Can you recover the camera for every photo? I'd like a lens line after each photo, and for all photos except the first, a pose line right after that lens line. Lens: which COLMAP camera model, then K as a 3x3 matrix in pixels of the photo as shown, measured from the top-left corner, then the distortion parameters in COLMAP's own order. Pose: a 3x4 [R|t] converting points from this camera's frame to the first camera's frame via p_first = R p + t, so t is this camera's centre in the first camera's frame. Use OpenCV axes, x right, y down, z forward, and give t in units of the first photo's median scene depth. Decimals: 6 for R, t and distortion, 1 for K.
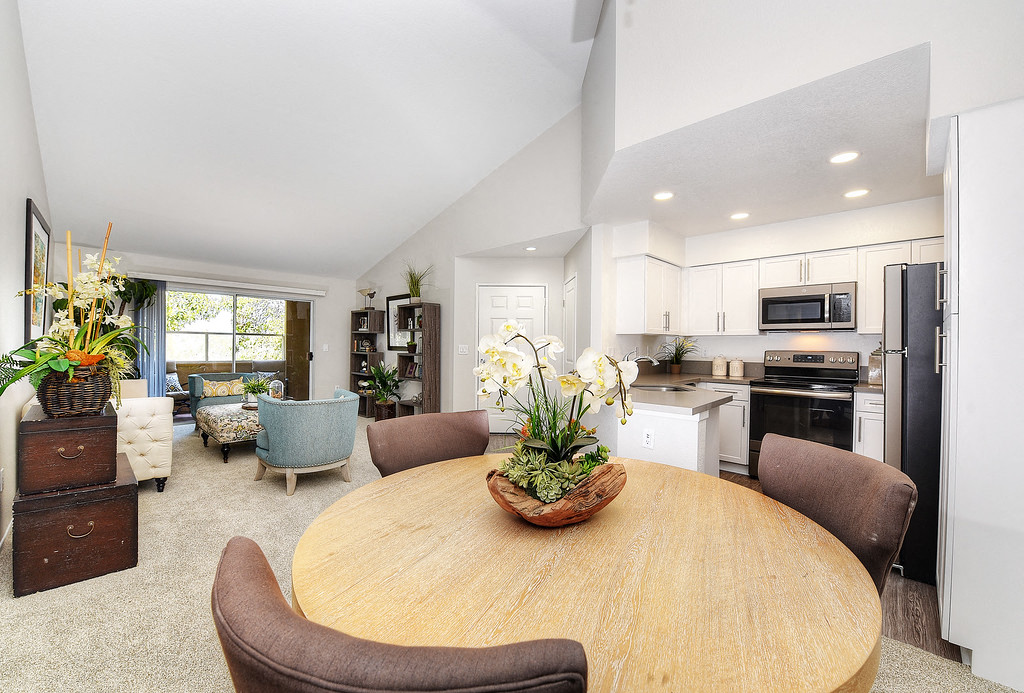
lens RADIAL K [[423.4, 0, 512.0], [0, 423.4, 346.5], [0, 0, 1]] dist [-0.000689, -0.000063]
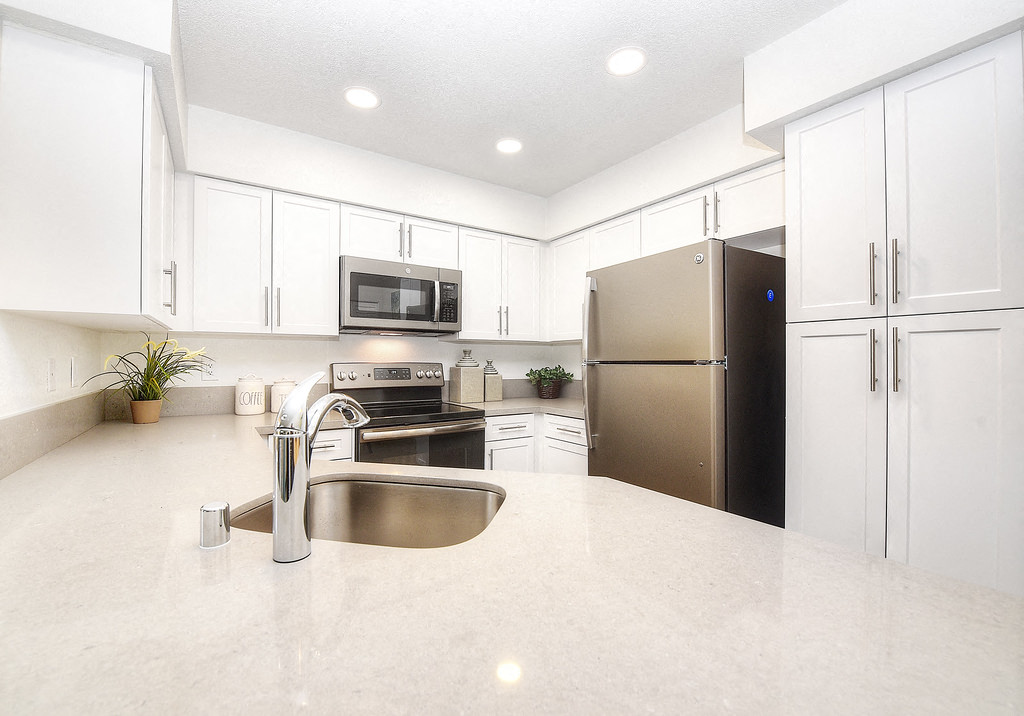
lens RADIAL K [[443.0, 0, 512.0], [0, 443.0, 358.0], [0, 0, 1]] dist [0.000065, -0.000007]
pose [[0.197746, -0.004427, 0.980243, 0.042062], [-0.001293, 0.999988, 0.004777, 0.000001], [-0.980252, -0.002213, 0.197738, 0.669147]]
